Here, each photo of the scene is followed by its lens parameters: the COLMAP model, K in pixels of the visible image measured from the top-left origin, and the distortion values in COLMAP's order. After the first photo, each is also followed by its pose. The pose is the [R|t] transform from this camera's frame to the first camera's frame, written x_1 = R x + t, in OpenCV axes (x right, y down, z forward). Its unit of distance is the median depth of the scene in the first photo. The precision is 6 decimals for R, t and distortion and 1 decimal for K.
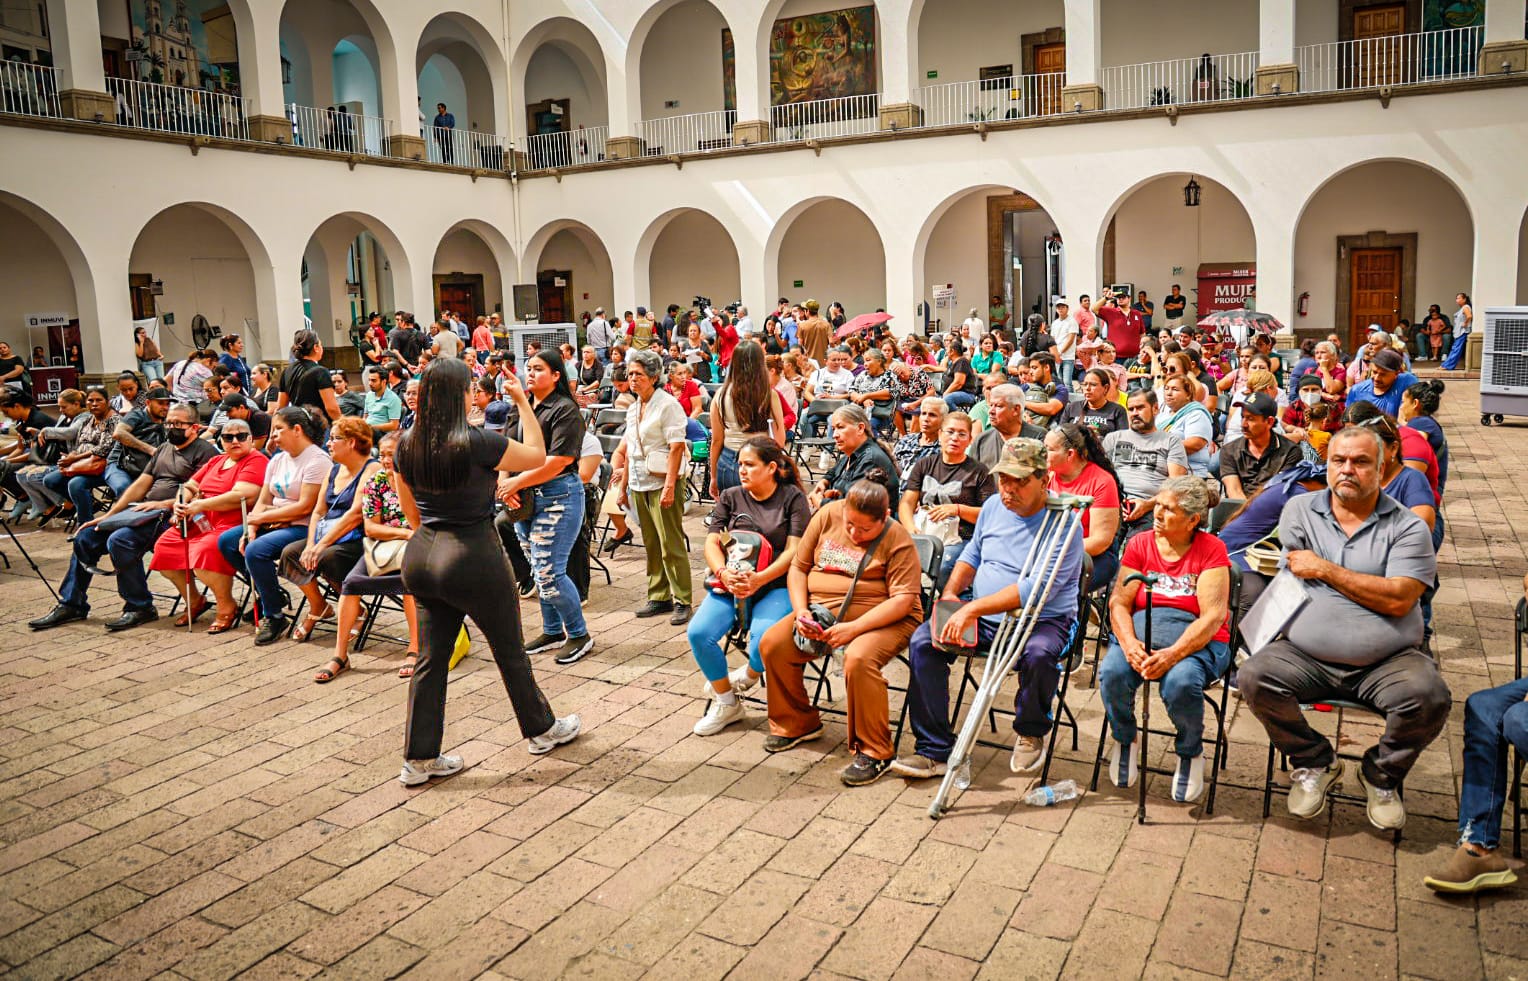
lens RADIAL K [[1197.4, 0, 764.0], [0, 1197.4, 490.5], [0, 0, 1]] dist [-0.051906, 0.088937]
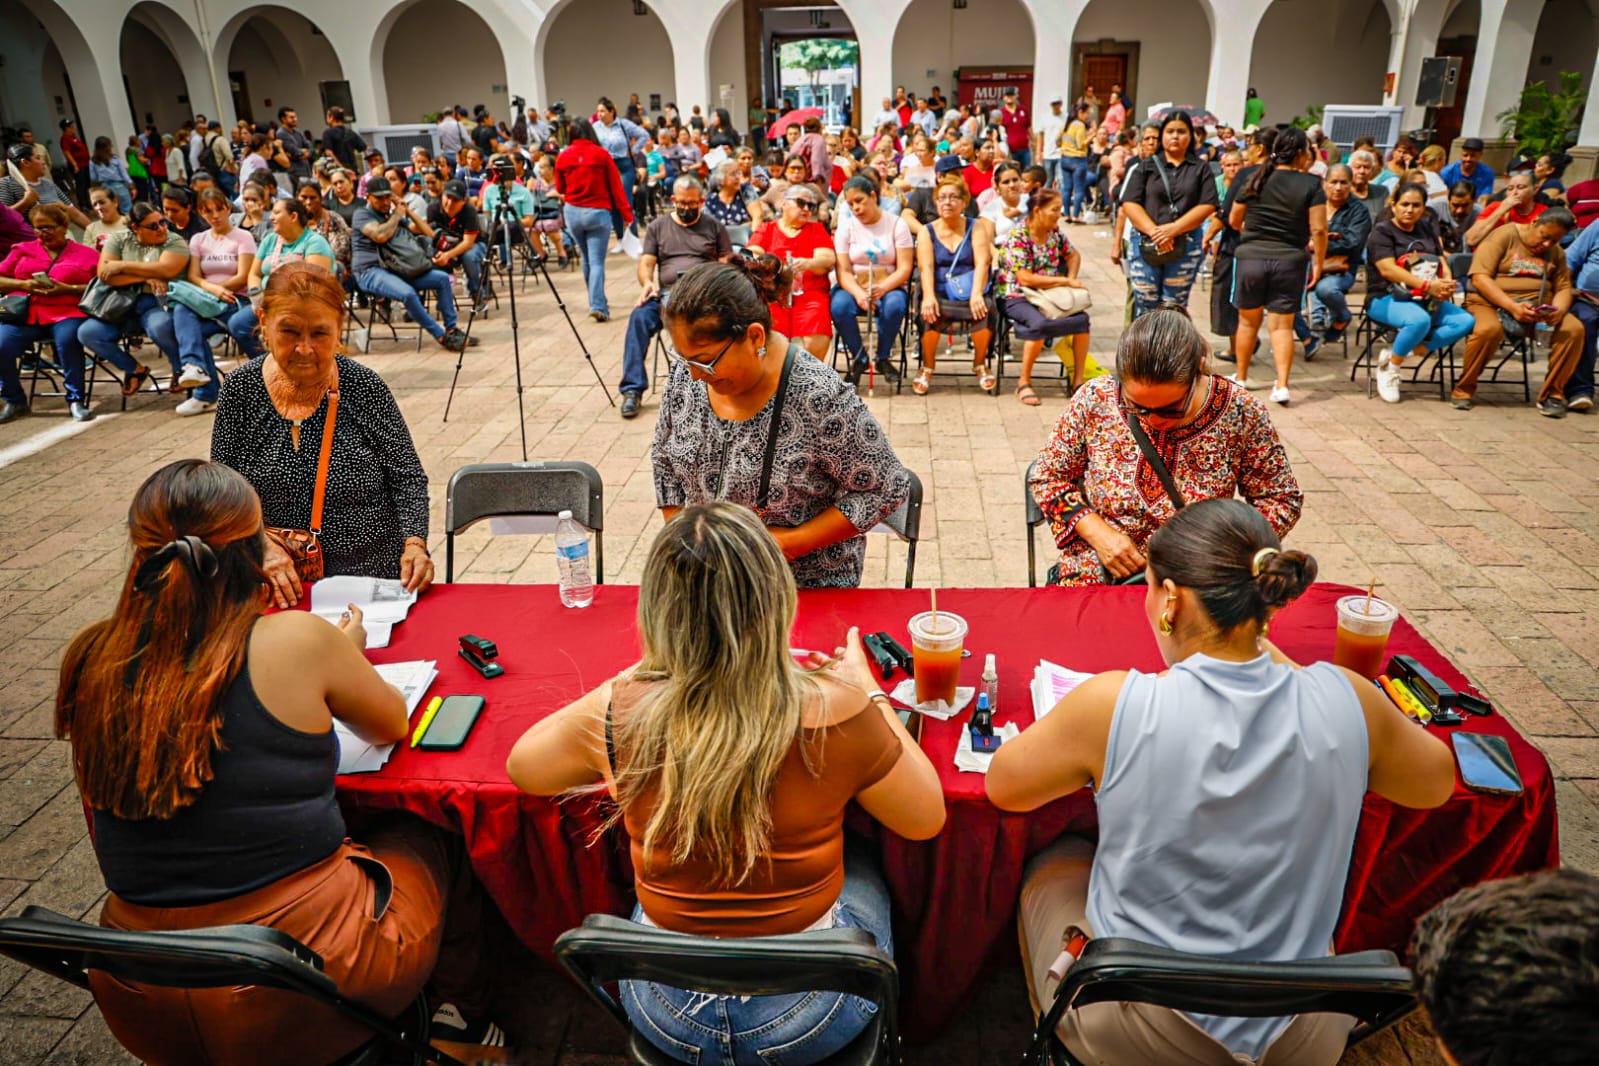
lens RADIAL K [[1238.8, 0, 794.2], [0, 1238.8, 555.3], [0, 0, 1]] dist [-0.062144, 0.081277]
pose [[0.921230, -0.126199, 0.367980, -0.229545], [0.055143, 0.978729, 0.197606, 0.010443], [-0.385090, -0.161750, 0.908594, -0.002483]]
